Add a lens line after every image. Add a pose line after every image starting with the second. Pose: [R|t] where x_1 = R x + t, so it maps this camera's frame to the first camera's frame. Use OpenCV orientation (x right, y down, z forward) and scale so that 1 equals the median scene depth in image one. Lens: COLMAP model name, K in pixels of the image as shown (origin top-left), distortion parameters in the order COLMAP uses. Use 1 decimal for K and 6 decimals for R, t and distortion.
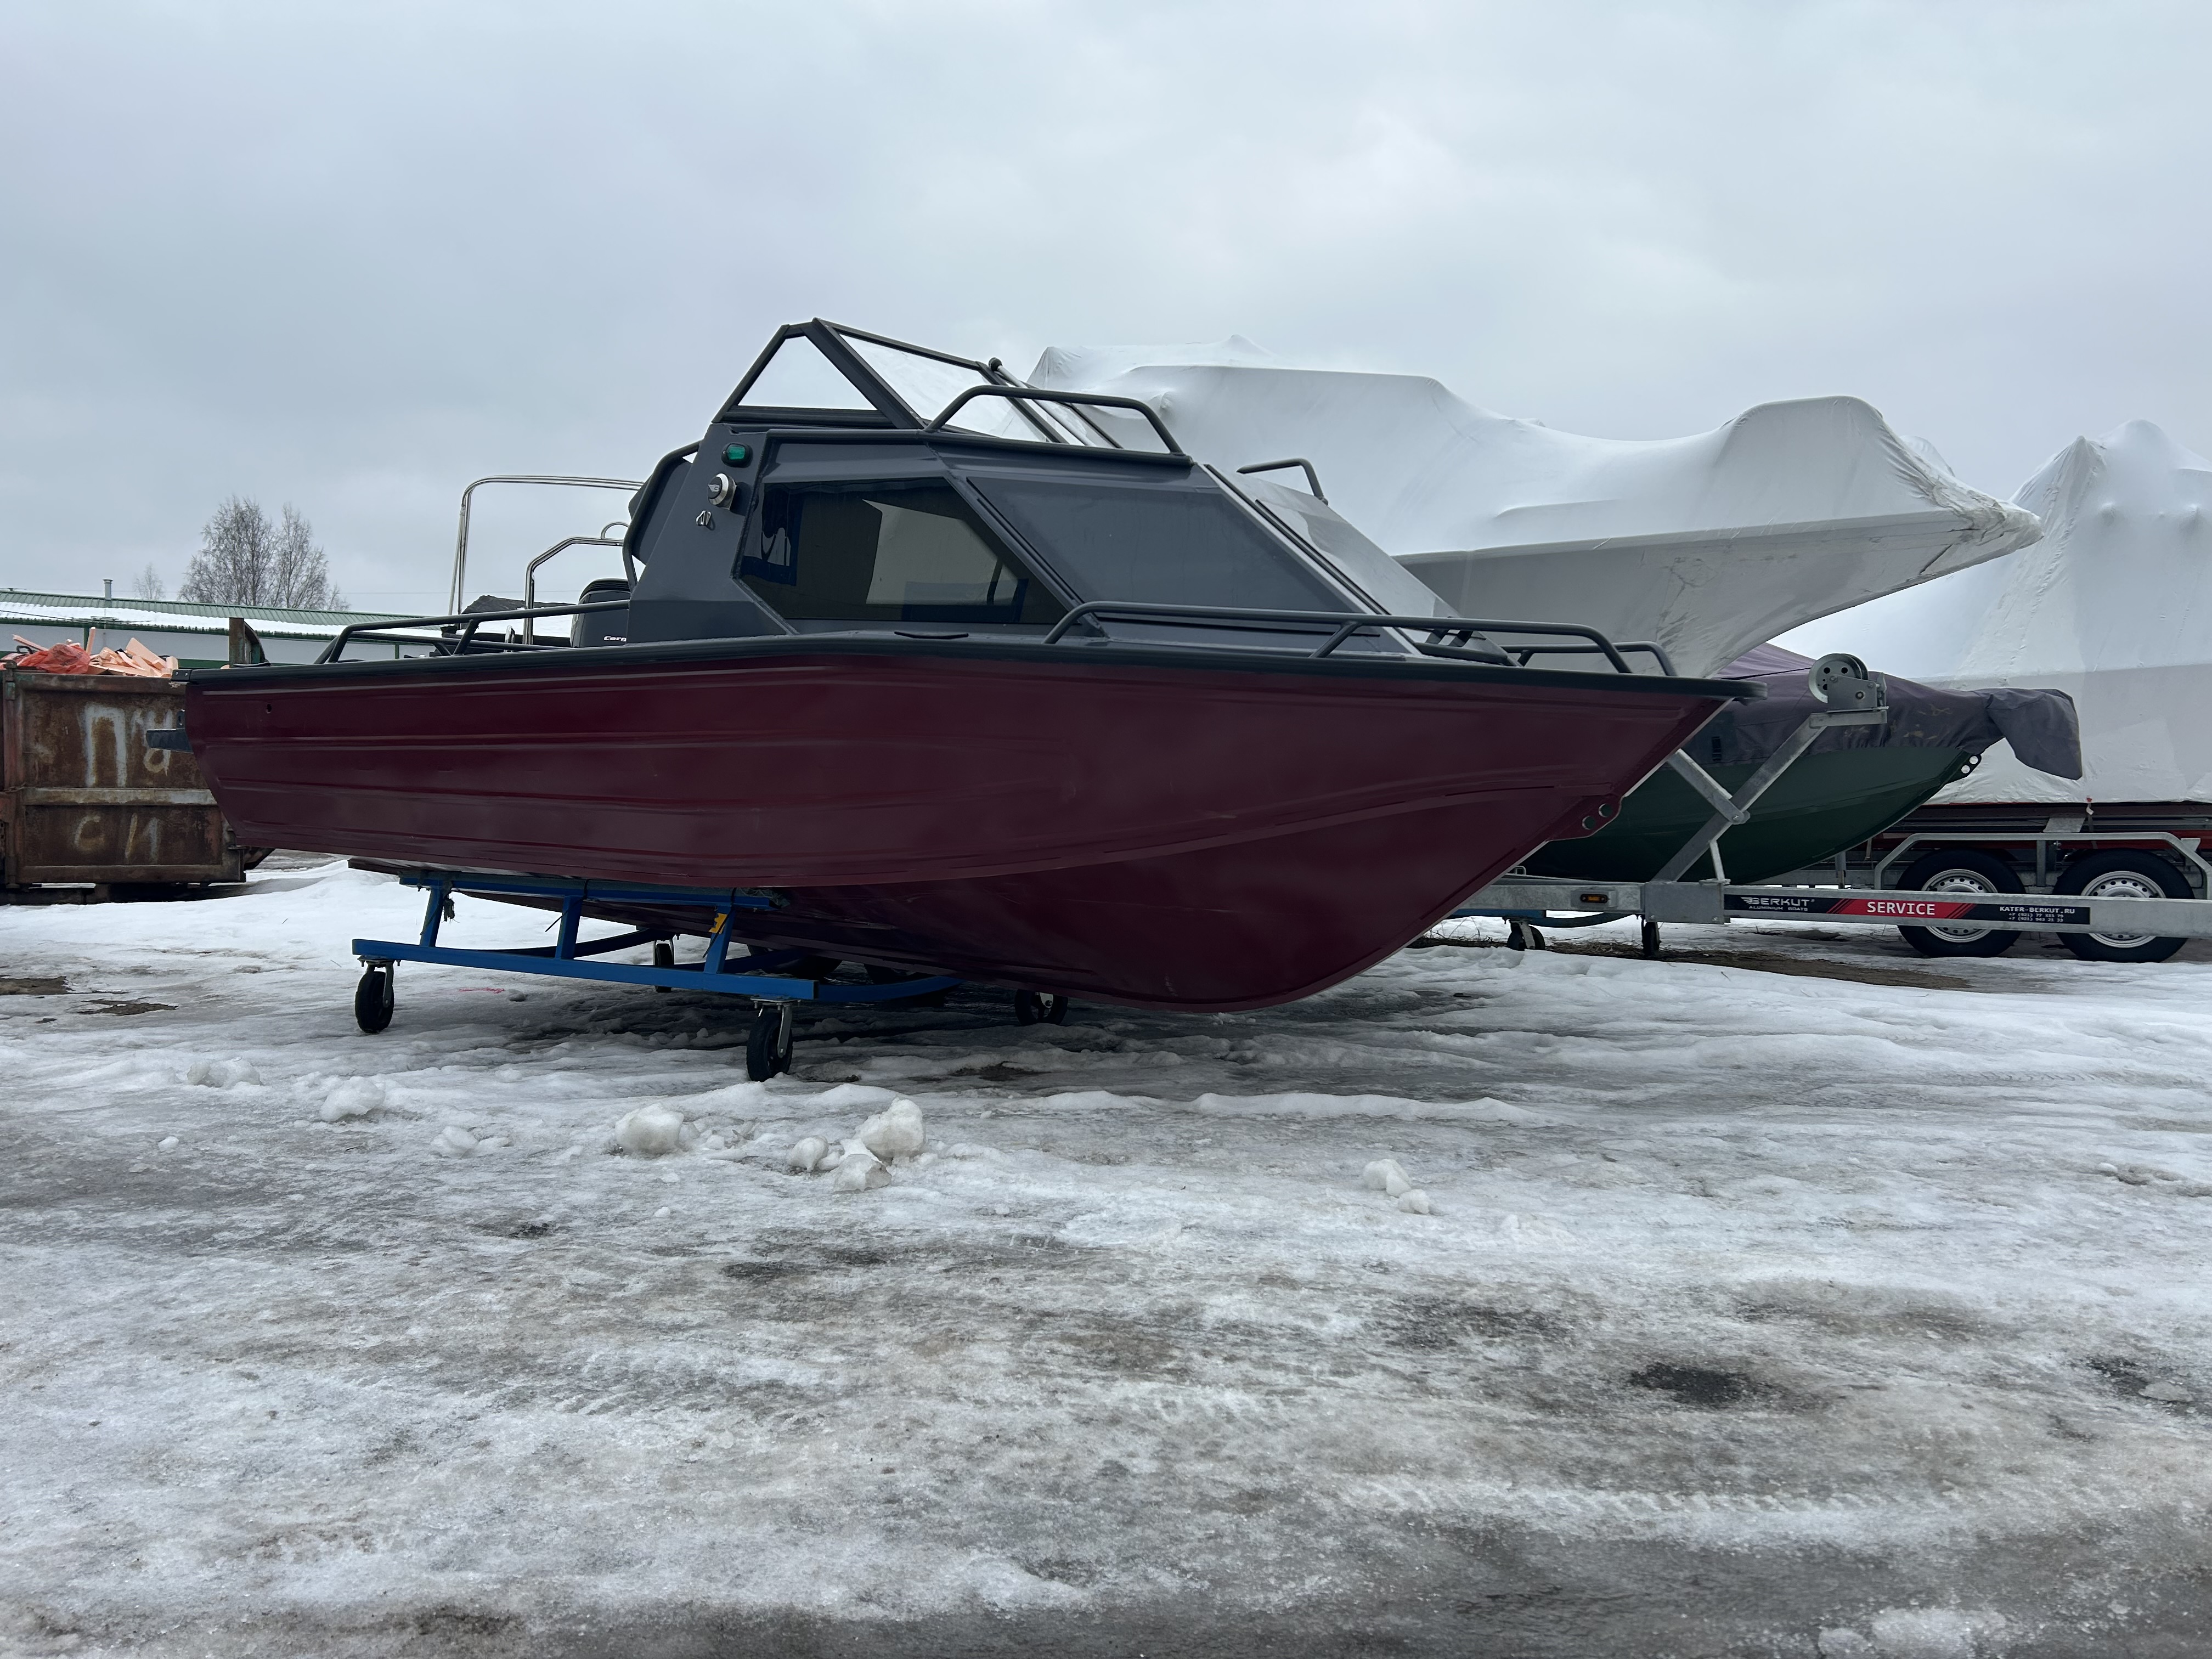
lens RADIAL K [[1666.8, 0, 1099.8], [0, 1666.8, 823.9], [0, 0, 1]] dist [0.053623, -0.053730]
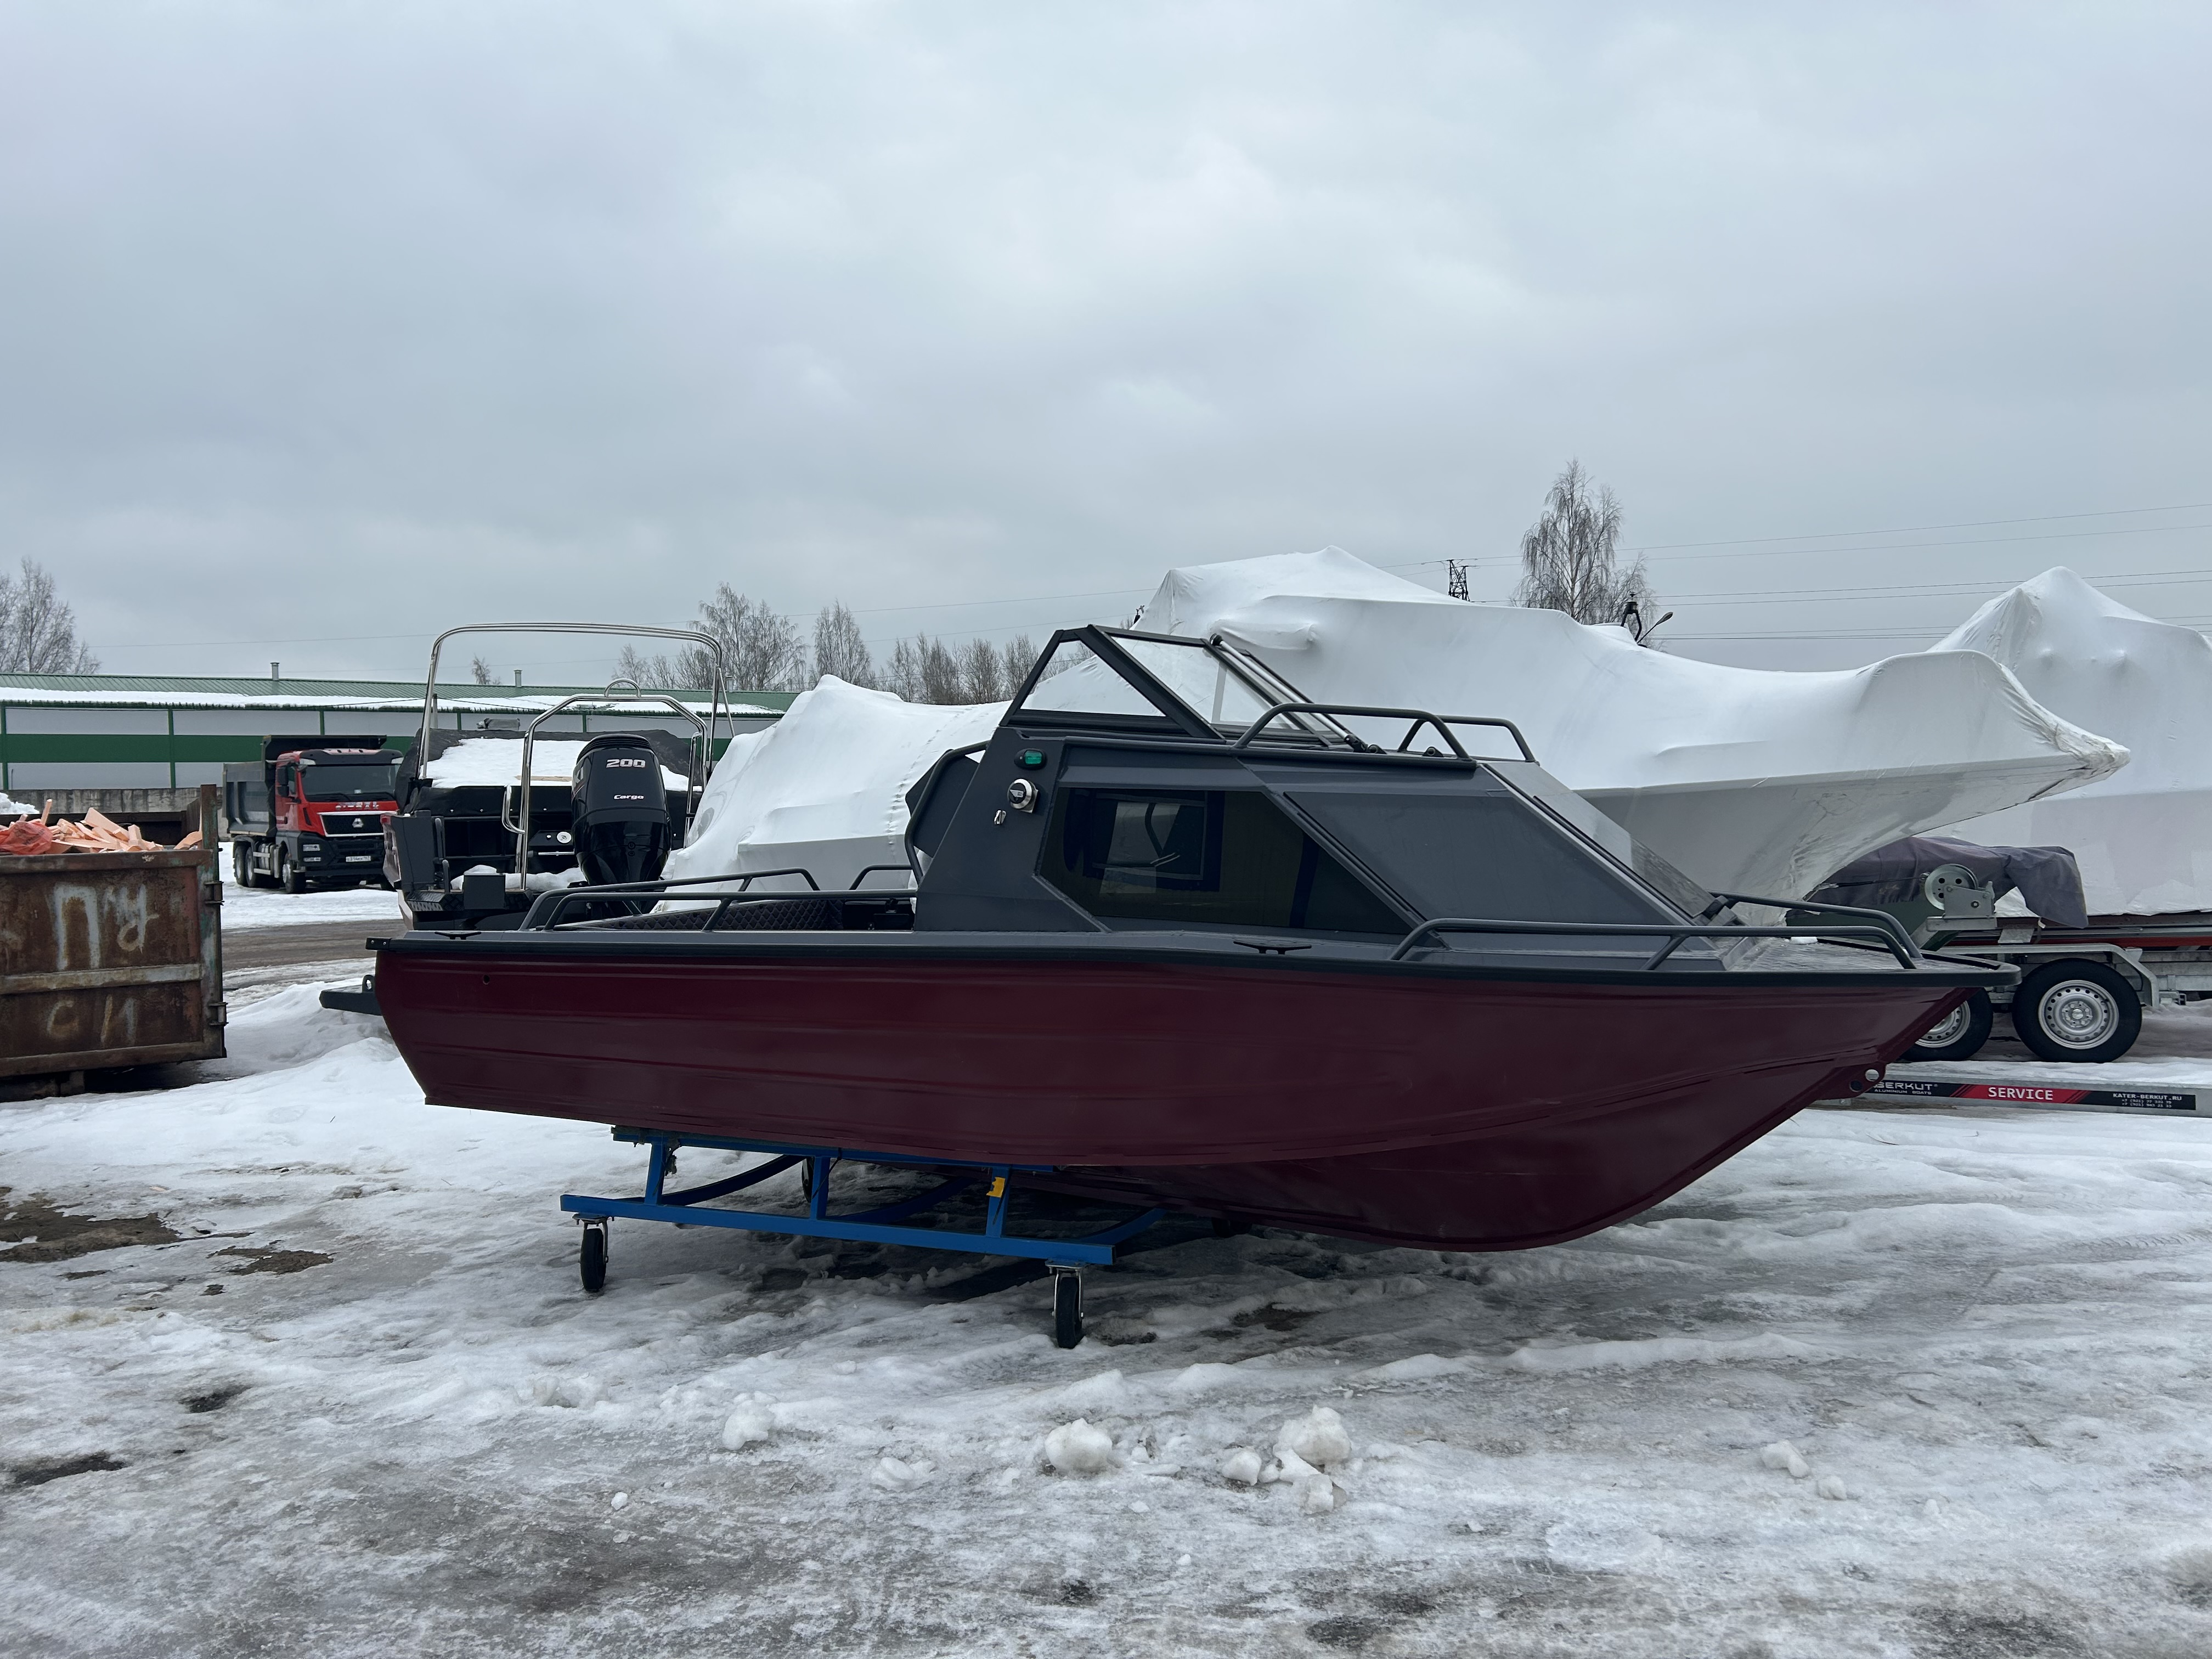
lens RADIAL K [[1666.8, 0, 1099.8], [0, 1666.8, 830.4], [0, 0, 1]] dist [0.053623, -0.053730]
pose [[0.992024, -0.040243, 0.119452, -0.243336], [0.041671, 0.999086, -0.009479, -0.131321], [-0.118961, 0.014381, 0.992795, -0.041786]]
